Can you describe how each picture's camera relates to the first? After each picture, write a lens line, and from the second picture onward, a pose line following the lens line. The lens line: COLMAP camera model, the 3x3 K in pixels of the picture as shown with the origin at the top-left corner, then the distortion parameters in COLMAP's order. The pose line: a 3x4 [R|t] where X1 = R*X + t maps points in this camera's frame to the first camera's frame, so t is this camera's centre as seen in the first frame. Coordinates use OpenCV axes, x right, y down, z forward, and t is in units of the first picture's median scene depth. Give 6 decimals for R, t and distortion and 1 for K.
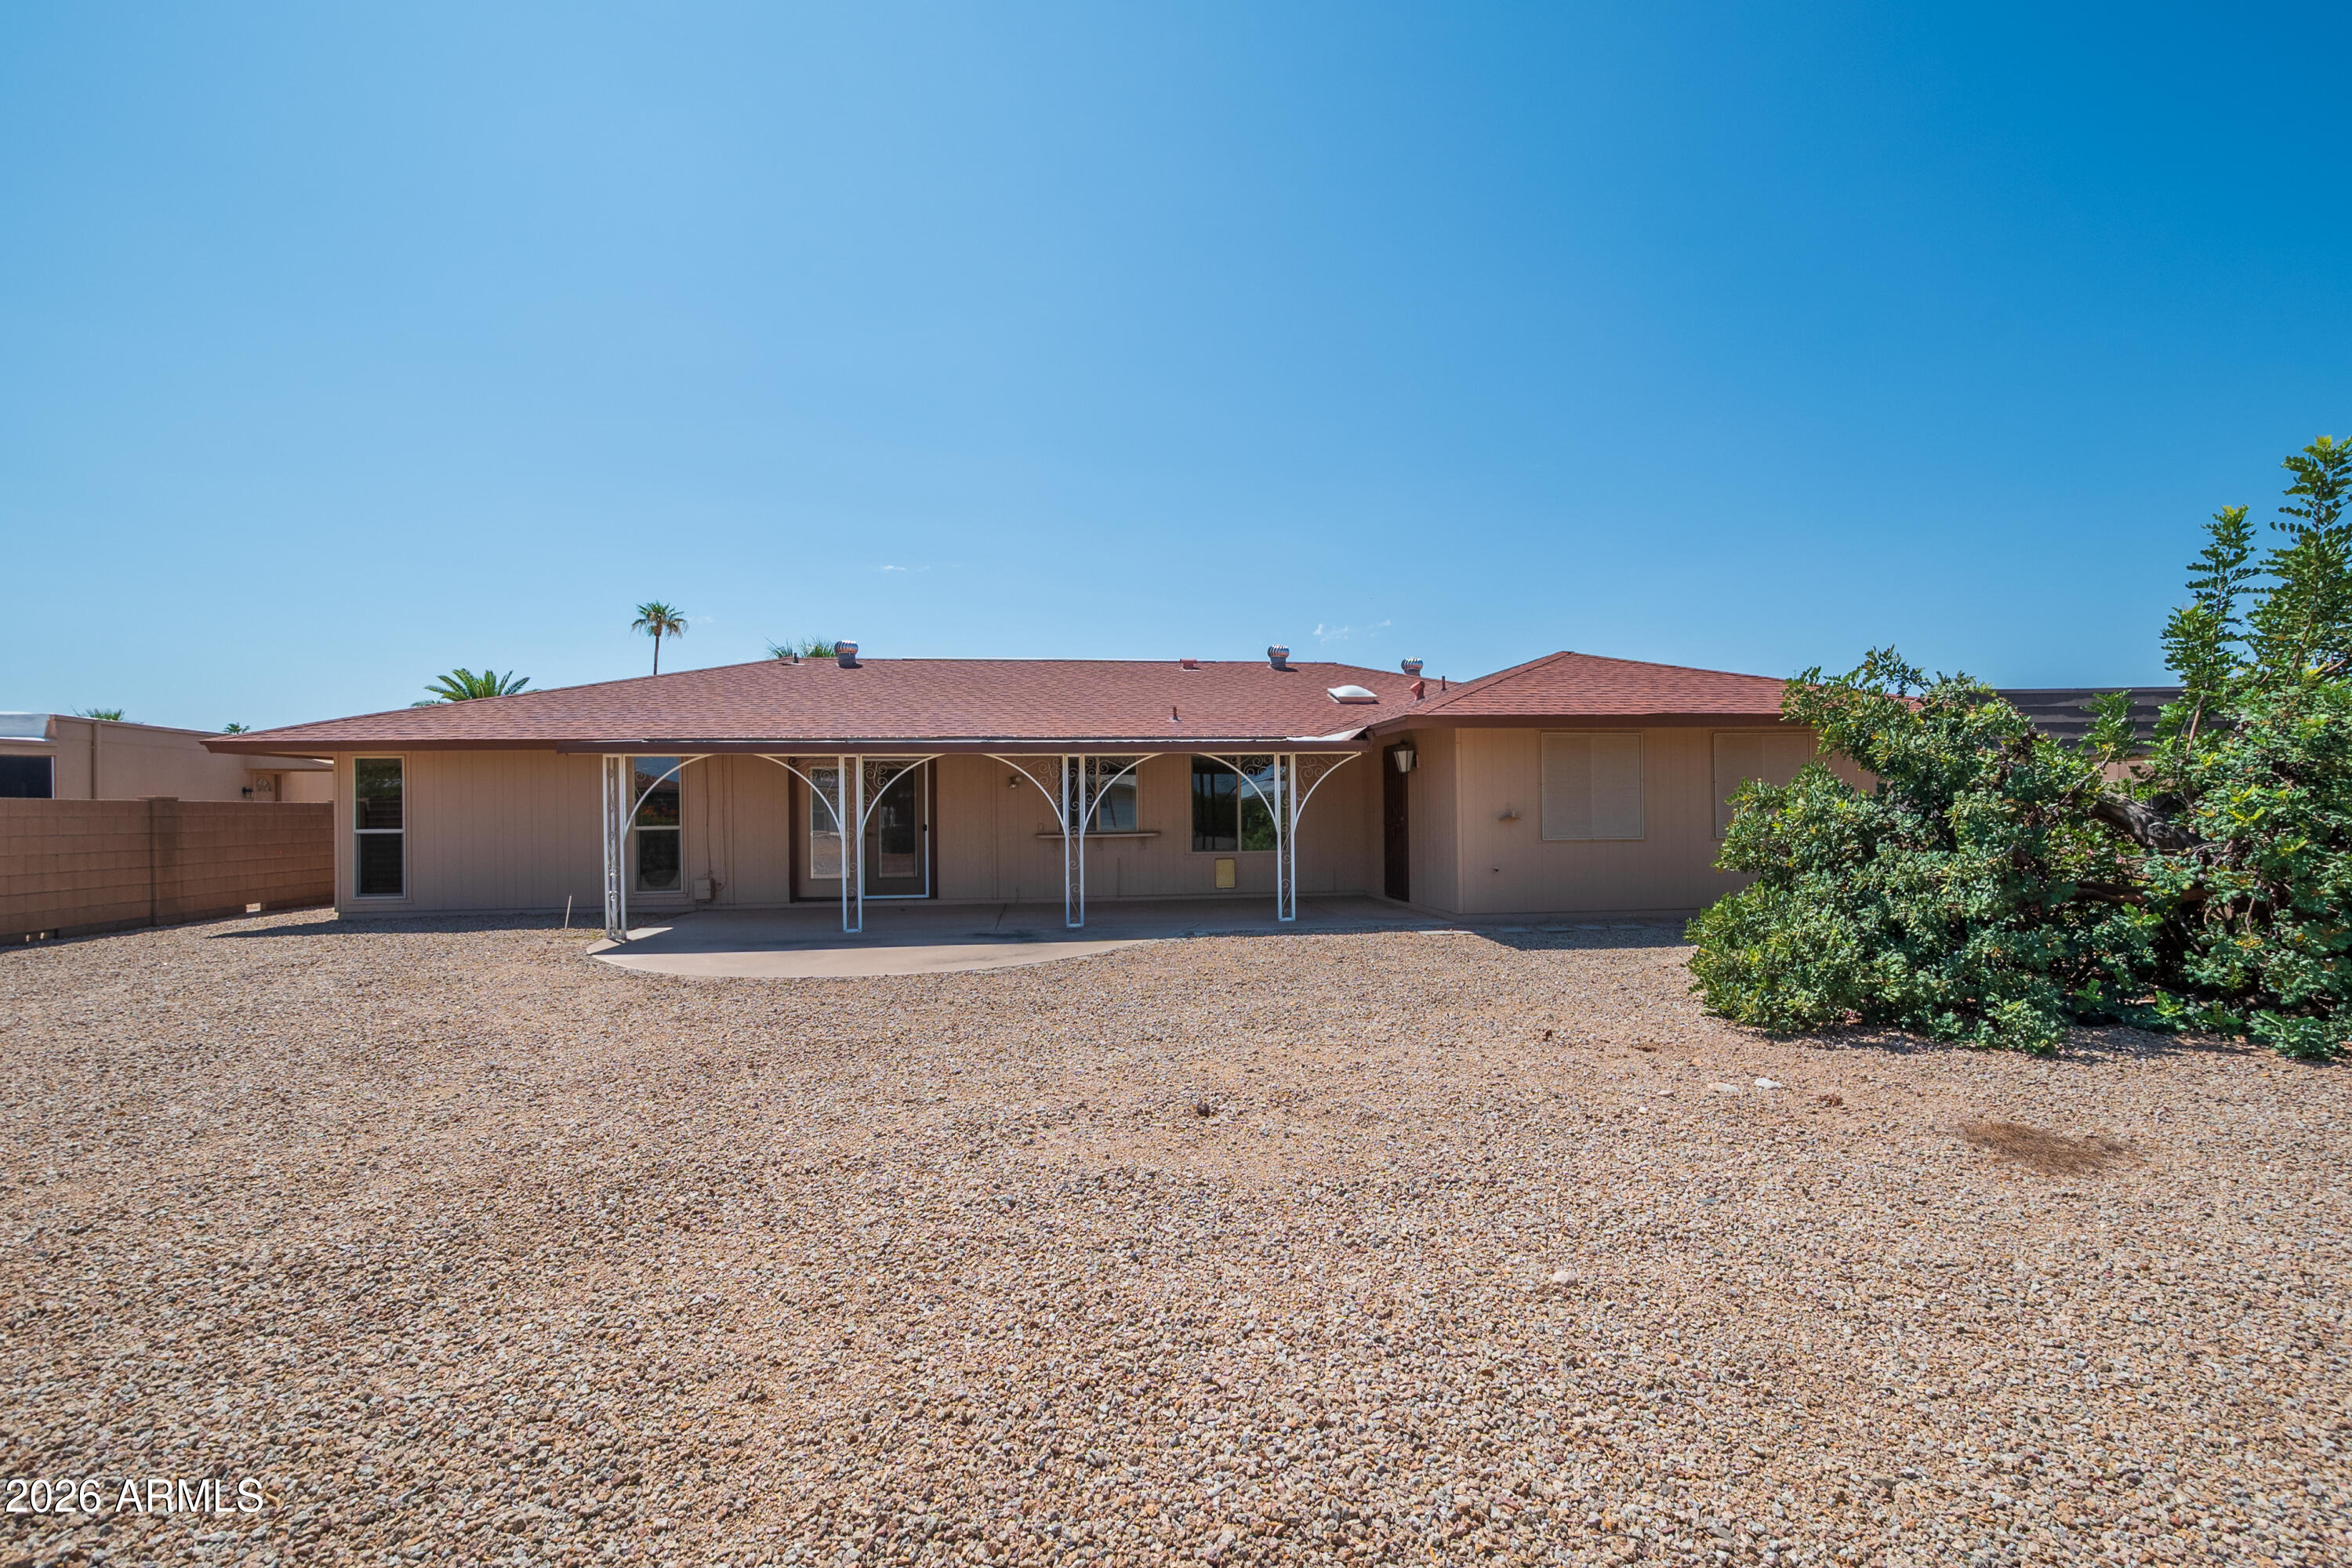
lens RADIAL K [[1027.2, 0, 1172.7], [0, 1027.2, 795.7], [0, 0, 1]] dist [0.005491, -0.002440]
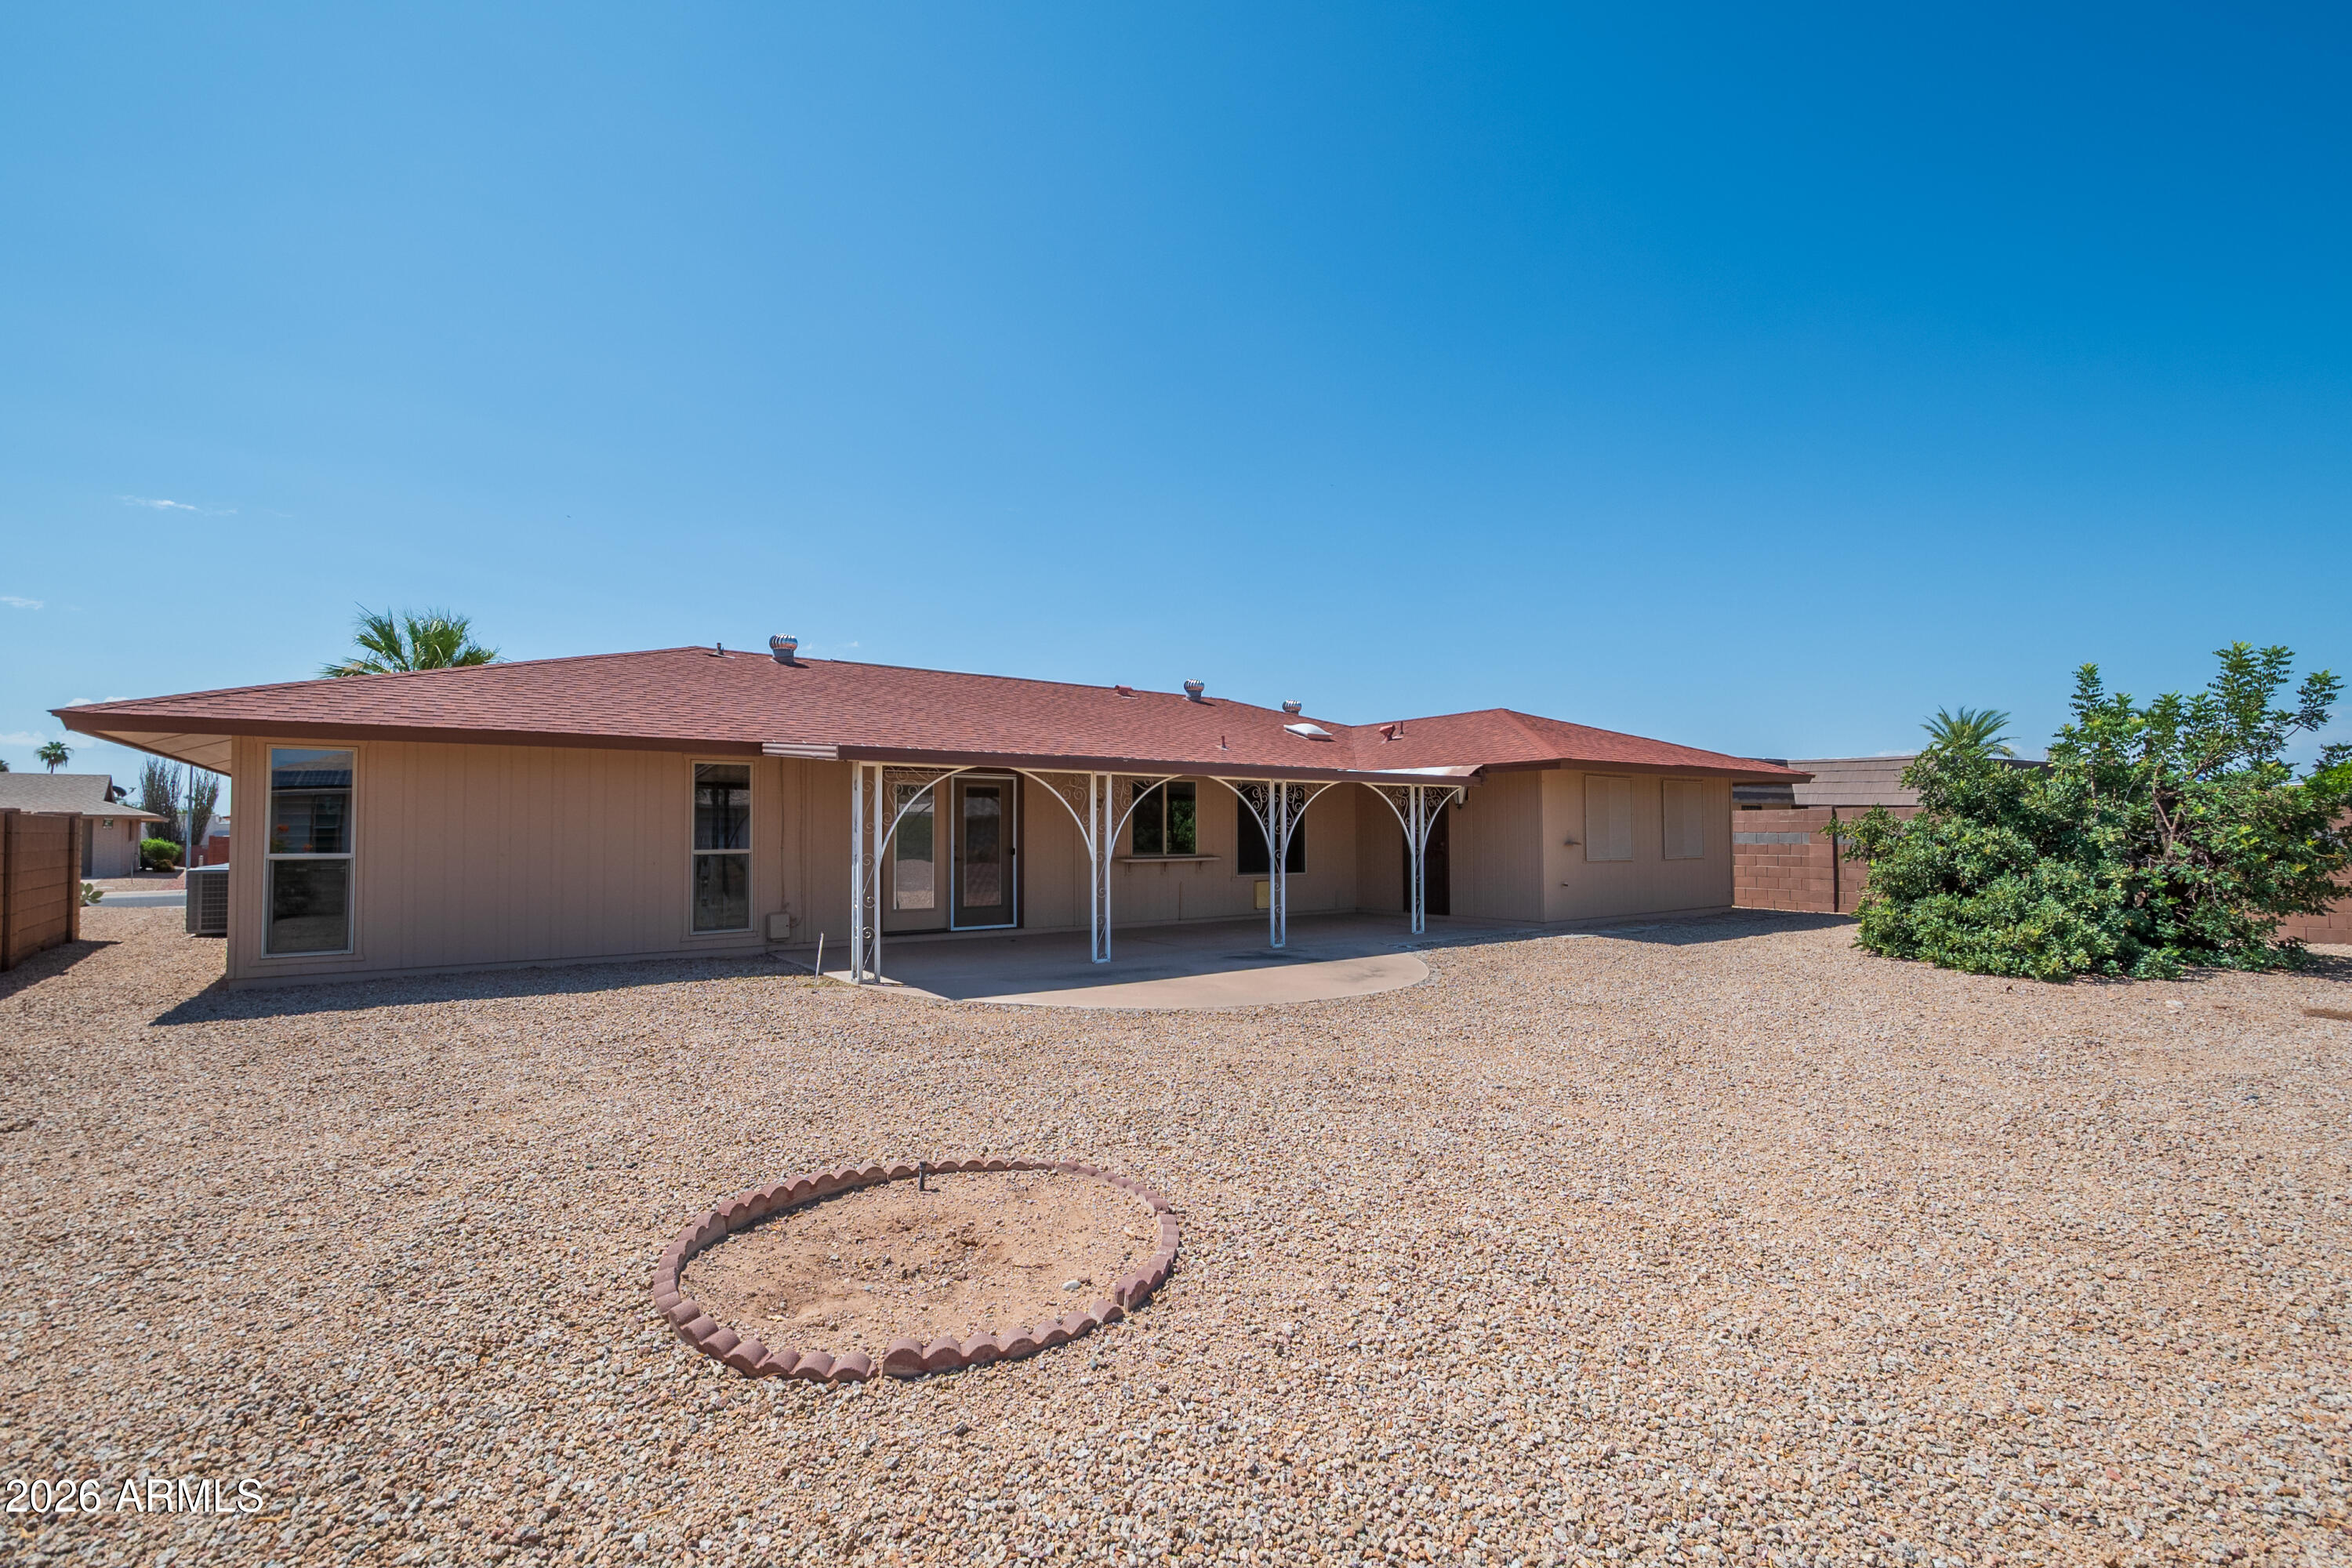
lens RADIAL K [[1027.2, 0, 1163.3], [0, 1027.2, 788.0], [0, 0, 1]] dist [0.005491, -0.002440]
pose [[0.876622, 0.031458, 0.480149, -0.604313], [-0.014072, 0.999110, -0.039768, 0.009262], [-0.480973, 0.028104, 0.876285, 0.126961]]
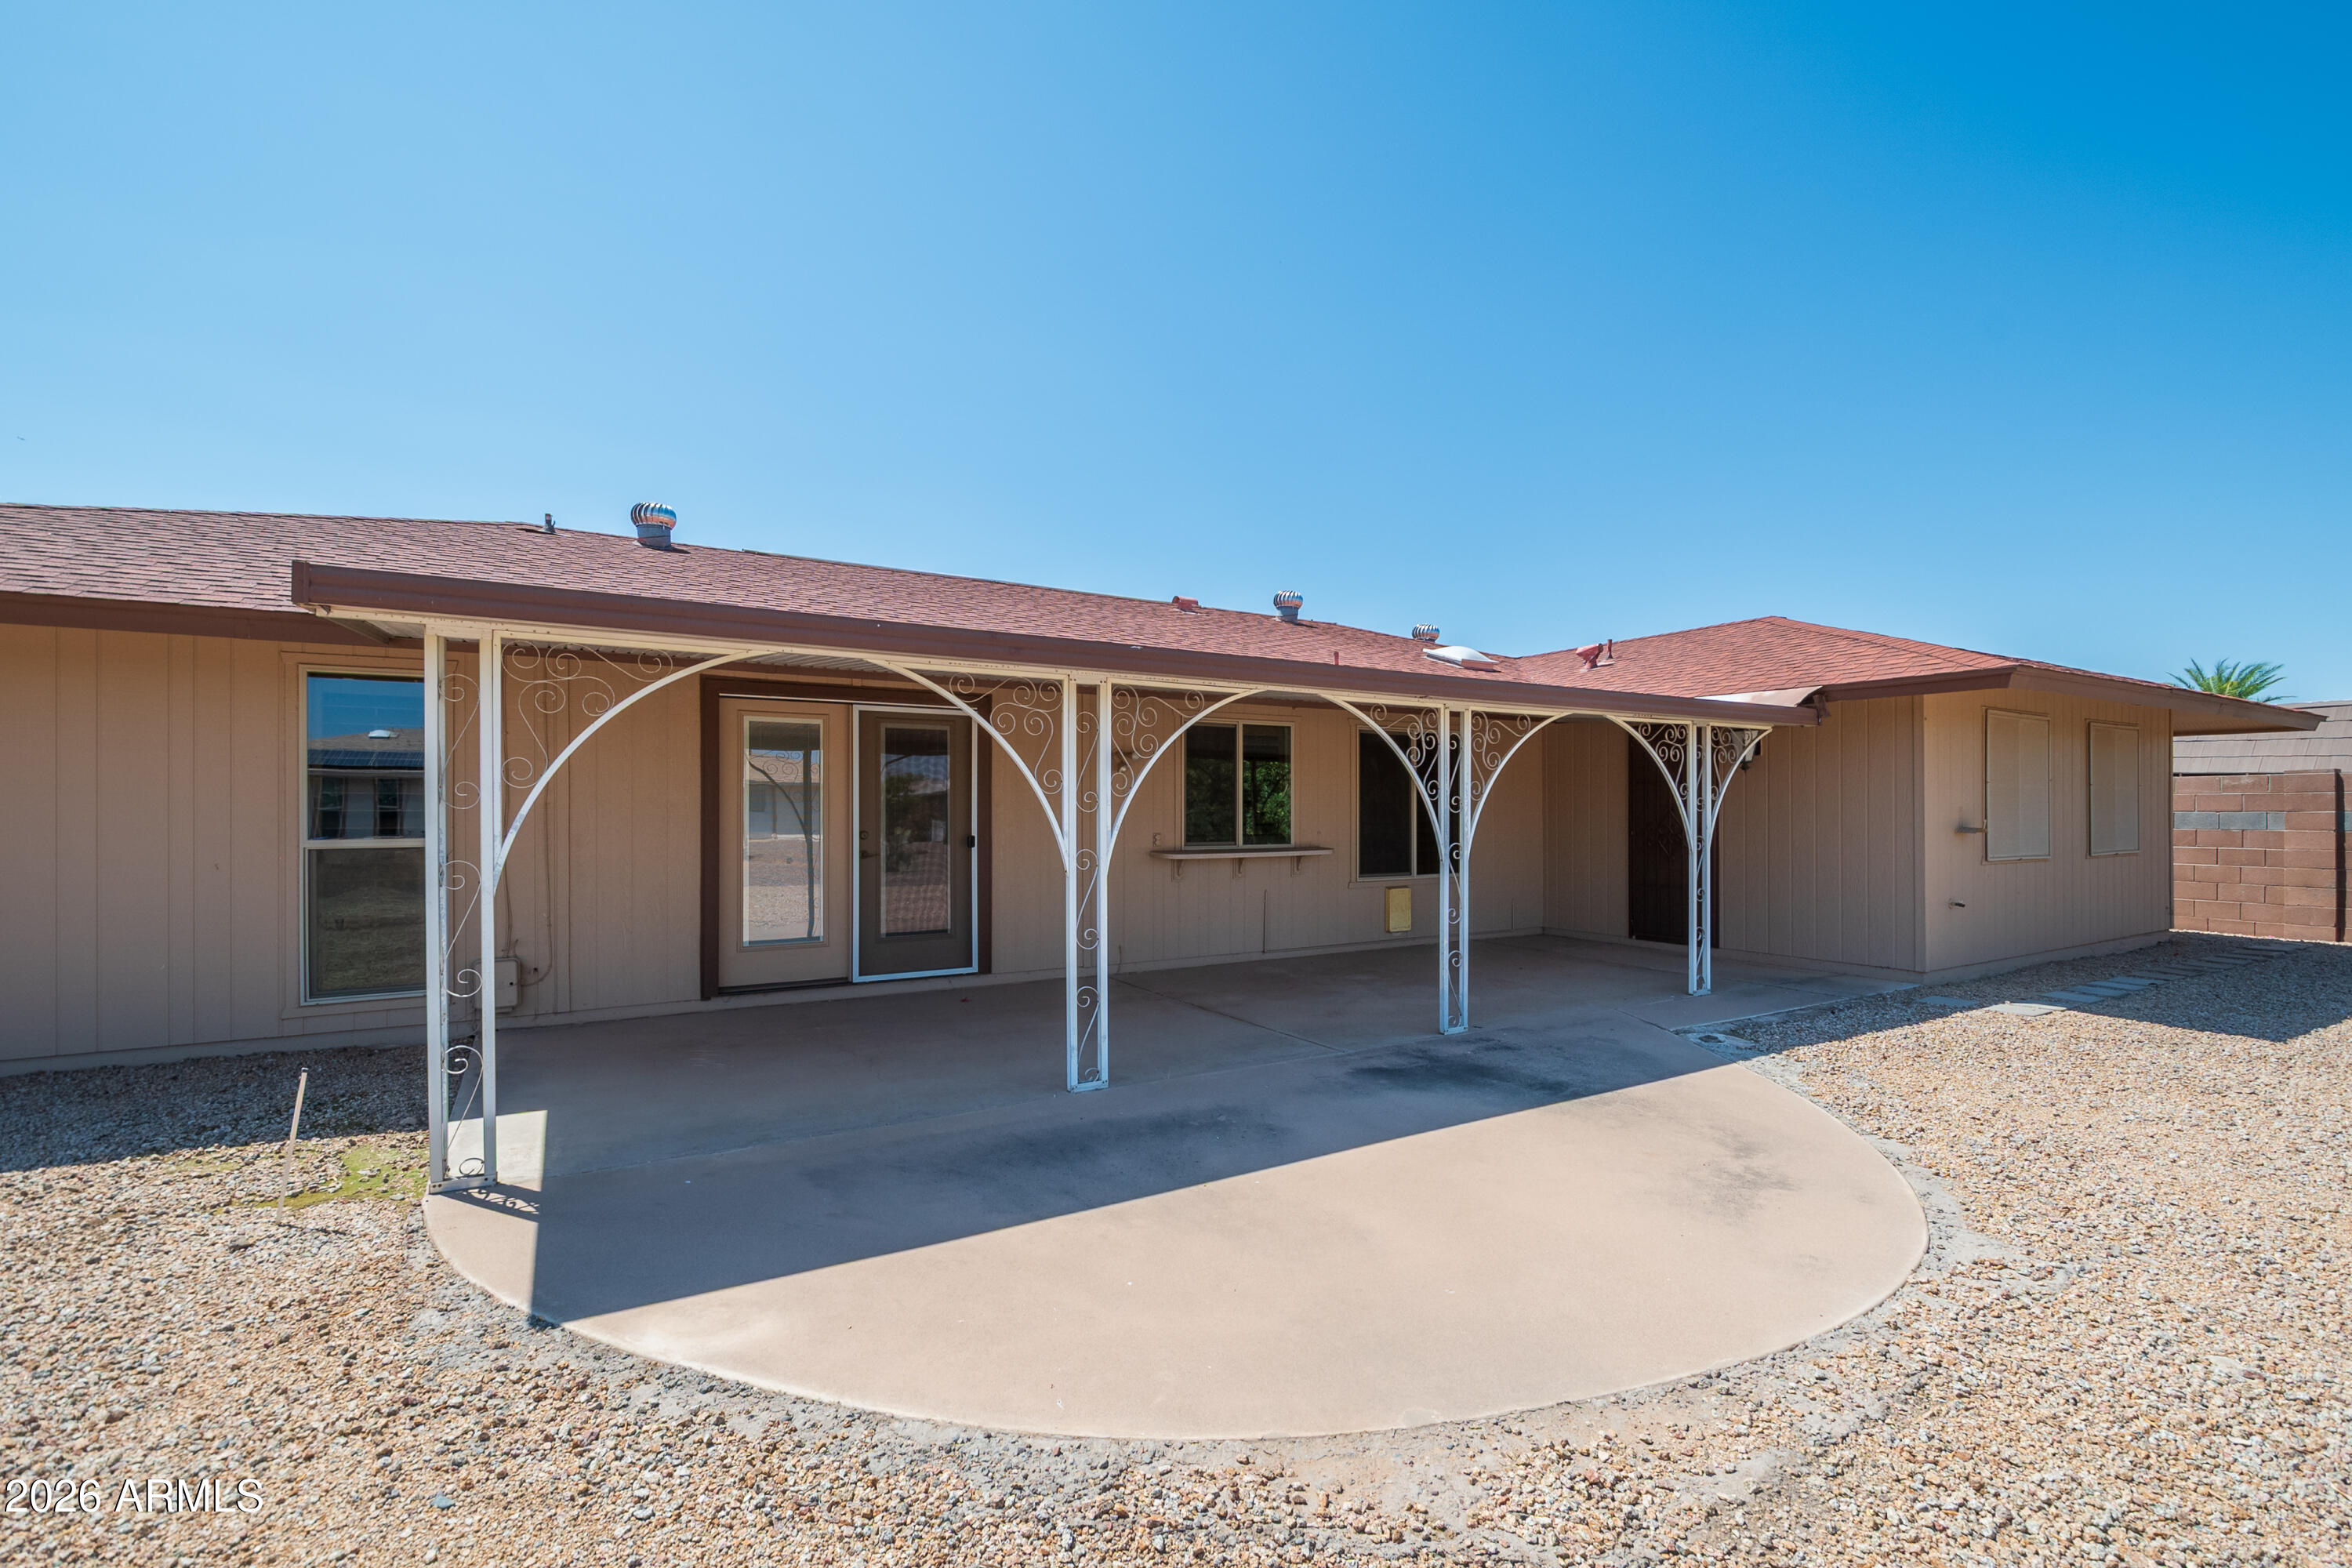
lens RADIAL K [[1027.2, 0, 1164.9], [0, 1027.2, 796.9], [0, 0, 1]] dist [0.005491, -0.002440]
pose [[0.915142, 0.017408, 0.402755, -0.386245], [-0.015501, 0.999848, -0.007993, 0.011104], [-0.402833, 0.001072, 0.915273, 0.500851]]
